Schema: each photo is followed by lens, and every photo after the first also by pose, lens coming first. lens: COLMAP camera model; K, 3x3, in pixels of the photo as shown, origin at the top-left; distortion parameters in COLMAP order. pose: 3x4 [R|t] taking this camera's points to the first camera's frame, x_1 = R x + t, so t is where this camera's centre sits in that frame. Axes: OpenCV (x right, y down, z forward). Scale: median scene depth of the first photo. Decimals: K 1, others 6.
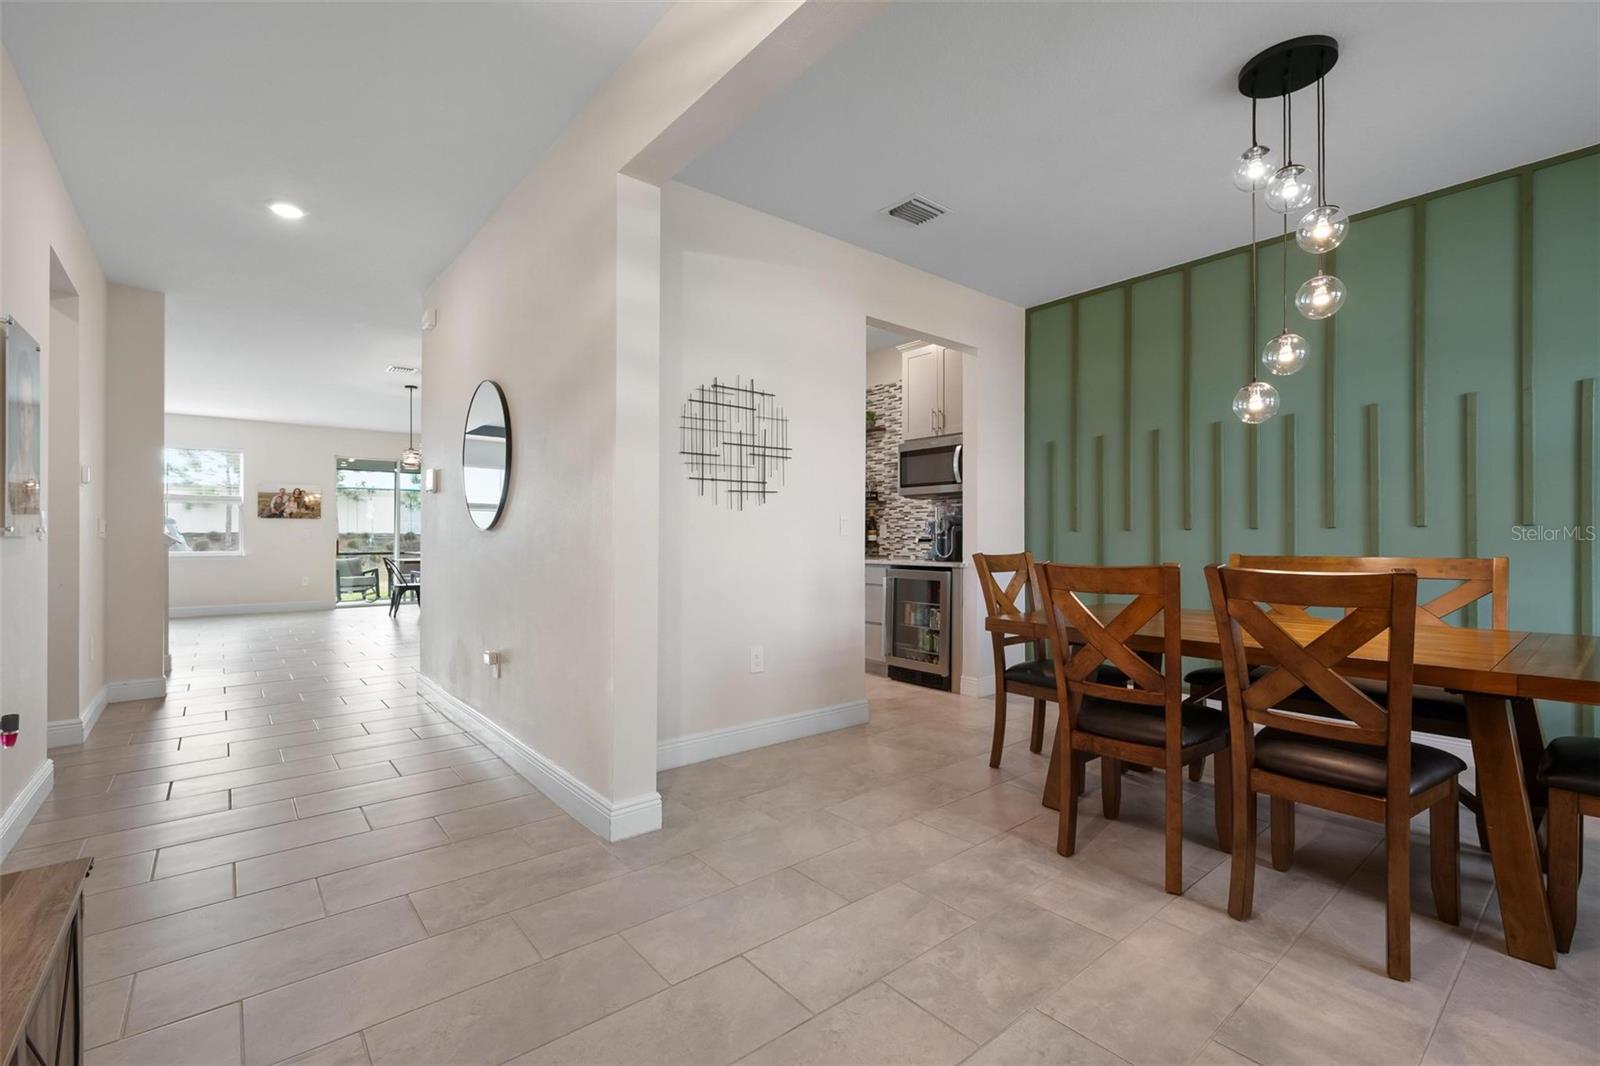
lens RADIAL K [[708.7, 0, 807.0], [0, 708.7, 534.2], [0, 0, 1]] dist [-0.001501, 0.000638]
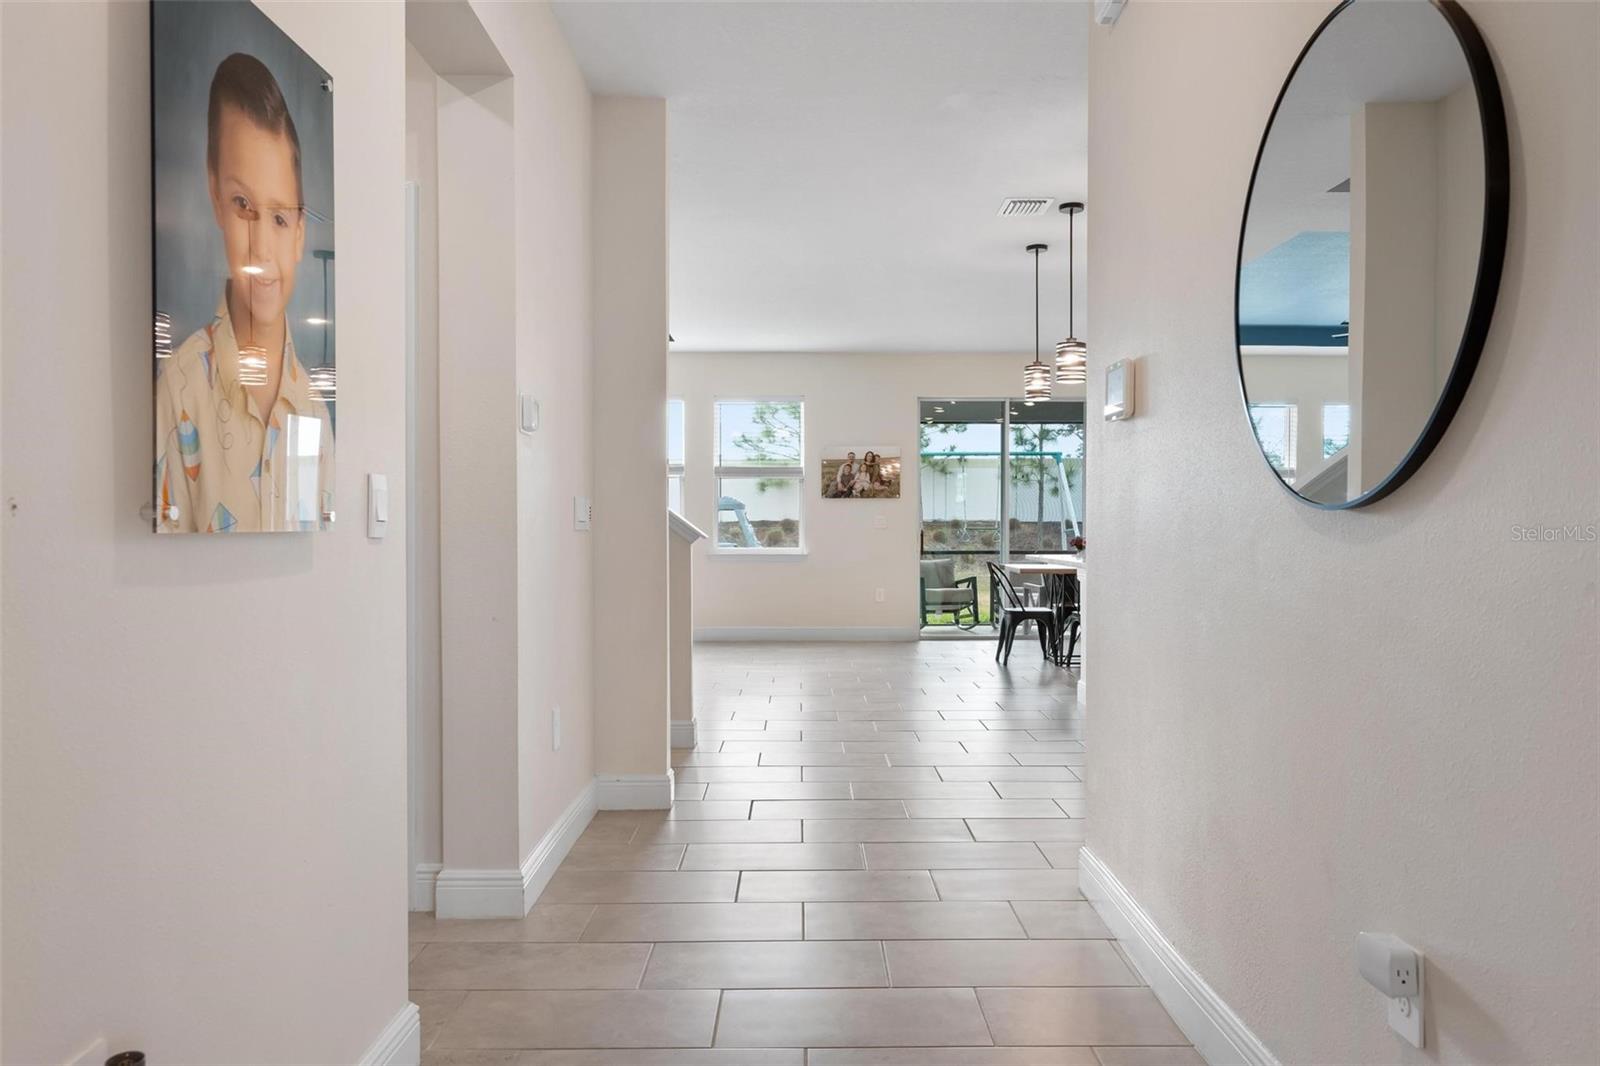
lens RADIAL K [[1111.6, 0, 804.2], [0, 1111.6, 532.1], [0, 0, 1]] dist [-0.047209, -0.001507]
pose [[0.771035, 0.002751, -0.636787, -0.099709], [0.003643, 0.999955, 0.008732, -0.000295], [0.636783, -0.009052, 0.770990, 0.149022]]
